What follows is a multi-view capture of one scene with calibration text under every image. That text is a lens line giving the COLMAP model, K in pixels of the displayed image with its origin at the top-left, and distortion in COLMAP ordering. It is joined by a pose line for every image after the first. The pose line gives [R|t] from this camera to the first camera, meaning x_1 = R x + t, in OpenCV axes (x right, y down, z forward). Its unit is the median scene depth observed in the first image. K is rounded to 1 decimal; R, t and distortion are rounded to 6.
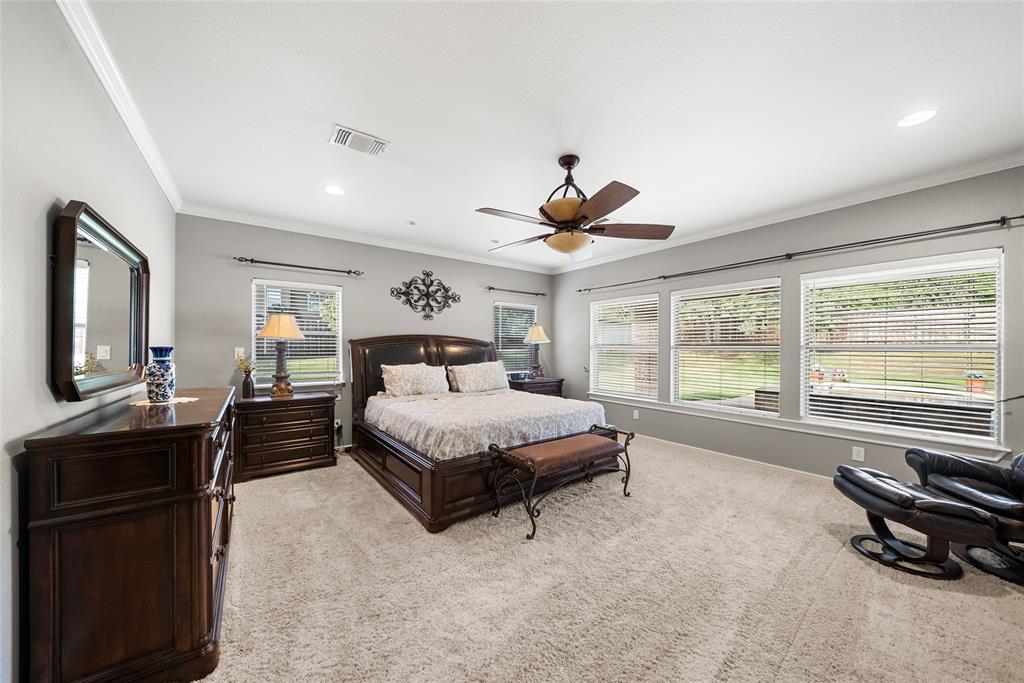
lens RADIAL K [[352.9, 0, 519.3], [0, 352.9, 345.4], [0, 0, 1]] dist [-0.007523, 0.000842]
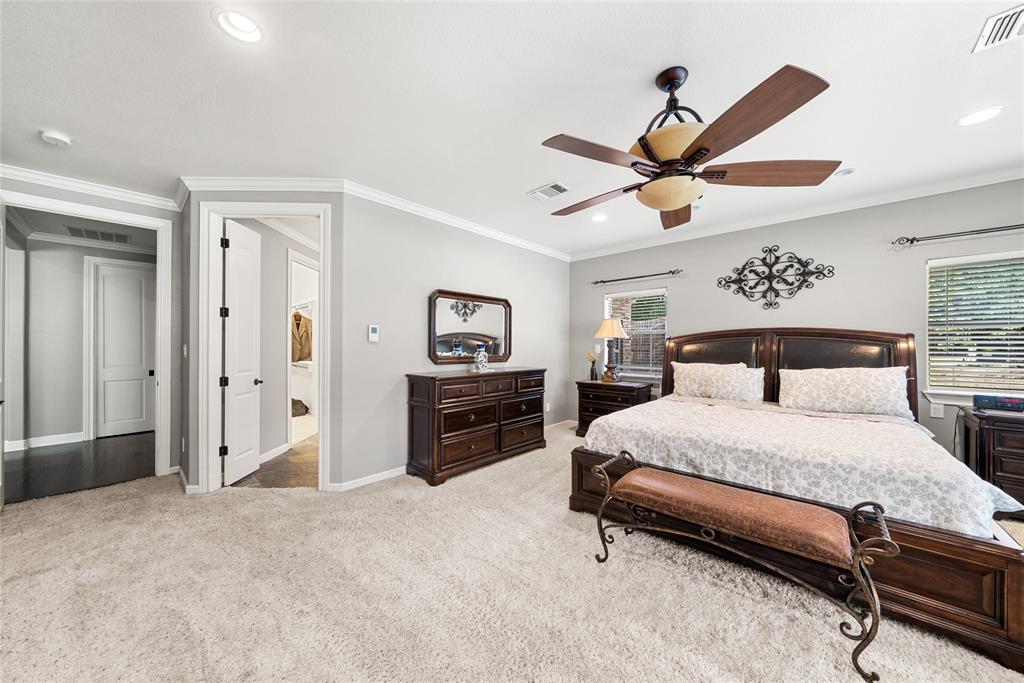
lens RADIAL K [[352.9, 0, 517.3], [0, 352.9, 348.0], [0, 0, 1]] dist [-0.007523, 0.000842]
pose [[0.197000, 0.003377, -0.980398, 0.400908], [0.004580, 0.999980, 0.004365, 0.008401], [0.980393, -0.005350, 0.196981, 0.304728]]
